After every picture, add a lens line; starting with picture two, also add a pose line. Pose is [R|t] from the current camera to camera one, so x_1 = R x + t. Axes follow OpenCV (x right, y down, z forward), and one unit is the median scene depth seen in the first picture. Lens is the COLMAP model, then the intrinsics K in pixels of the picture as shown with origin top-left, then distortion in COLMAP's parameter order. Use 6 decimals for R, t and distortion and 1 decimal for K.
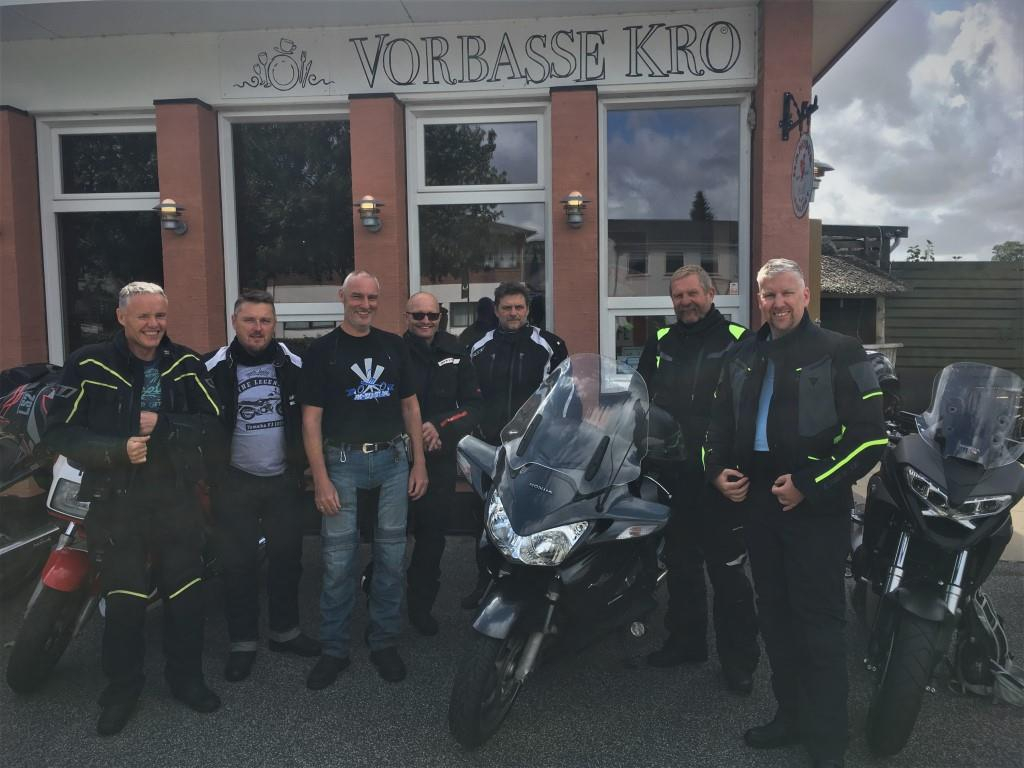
lens RADIAL K [[865.7, 0, 512.0], [0, 865.7, 384.0], [0, 0, 1]] dist [0.069756, -0.081121]
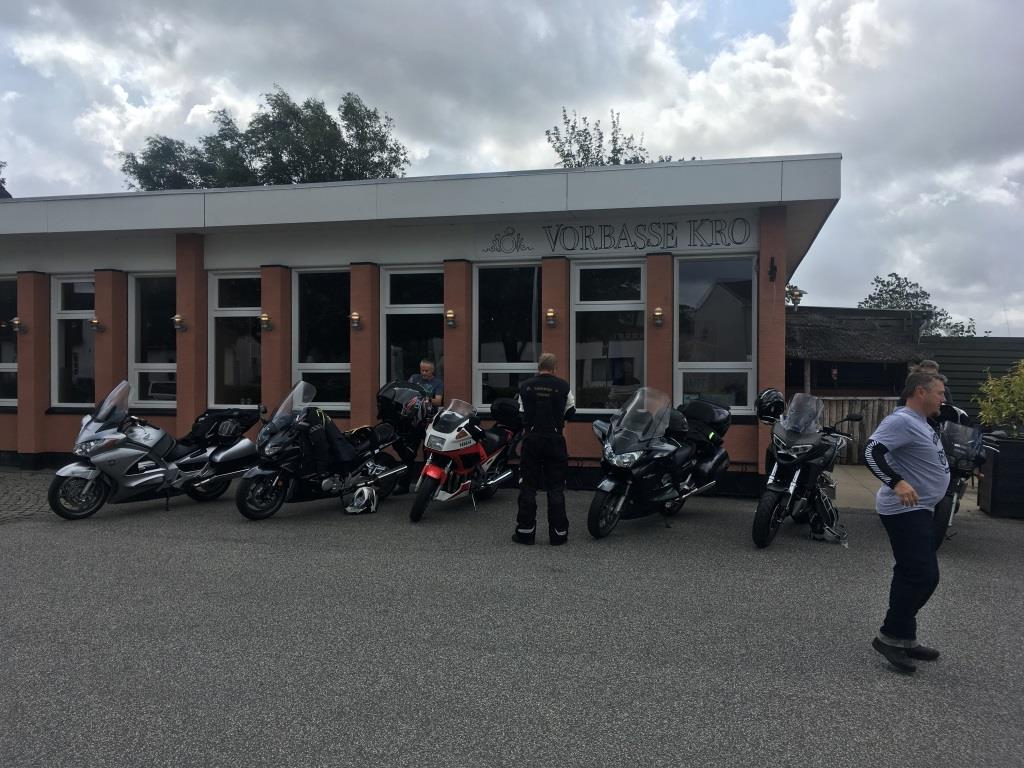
lens RADIAL K [[863.7, 0, 512.0], [0, 863.7, 384.0], [0, 0, 1]] dist [0.070820, -0.102462]
pose [[0.986792, 0.018217, -0.160967, 0.061673], [-0.028371, 0.997734, -0.061008, 0.069276], [0.159490, 0.064769, 0.985072, -0.880119]]
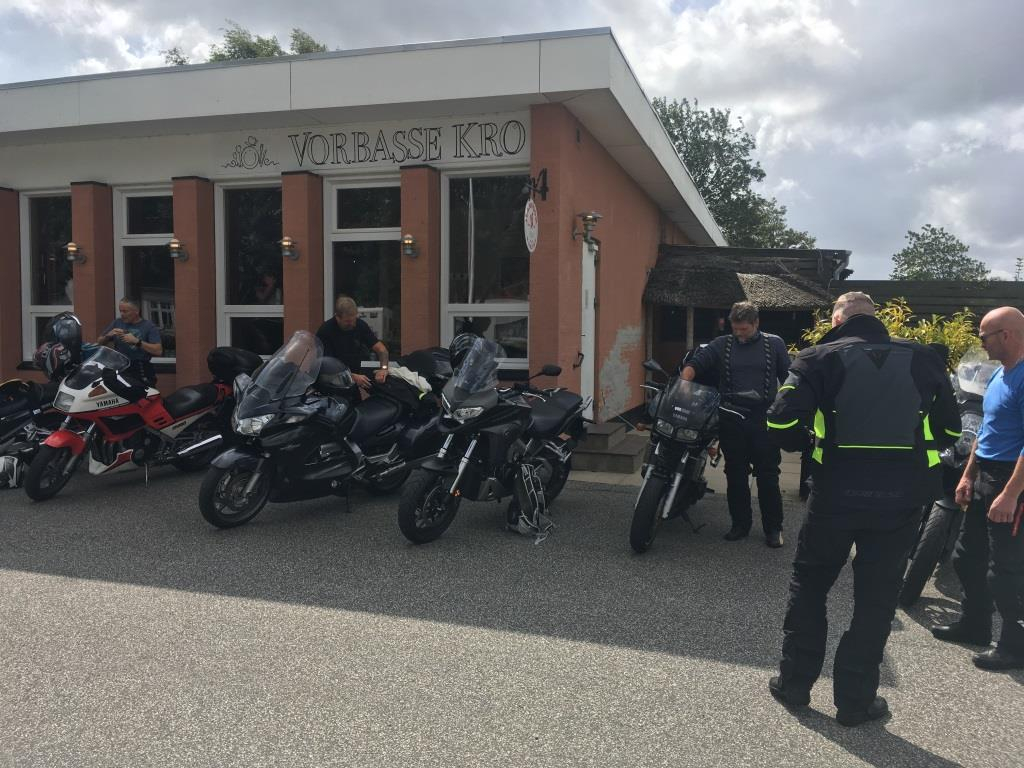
lens RADIAL K [[865.7, 0, 512.0], [0, 865.7, 384.0], [0, 0, 1]] dist [0.069756, -0.081121]
pose [[0.978289, 0.031790, -0.204792, 0.545043], [-0.035029, 0.999312, -0.012207, 0.052203], [0.204263, 0.019116, 0.978729, -0.436264]]
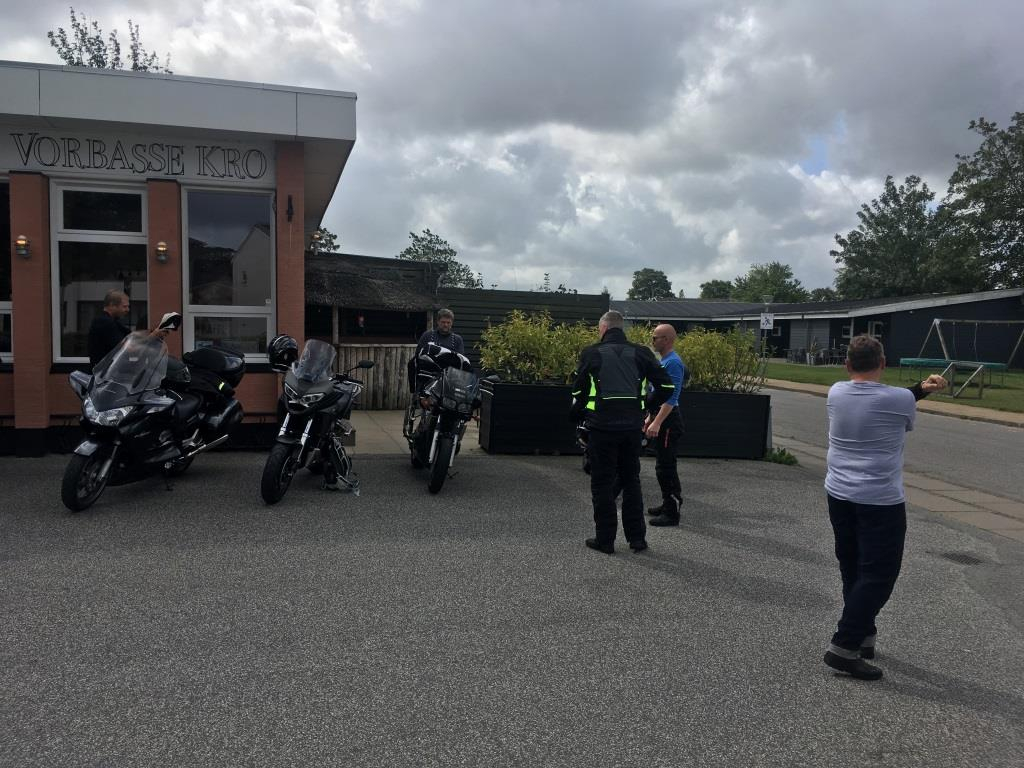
lens RADIAL K [[863.7, 0, 512.0], [0, 863.7, 384.0], [0, 0, 1]] dist [0.070820, -0.102462]
pose [[0.939489, 0.005963, 0.342527, 0.126703], [-0.003163, 0.999957, -0.008732, 0.064166], [-0.342564, 0.007120, 0.939467, -0.783499]]
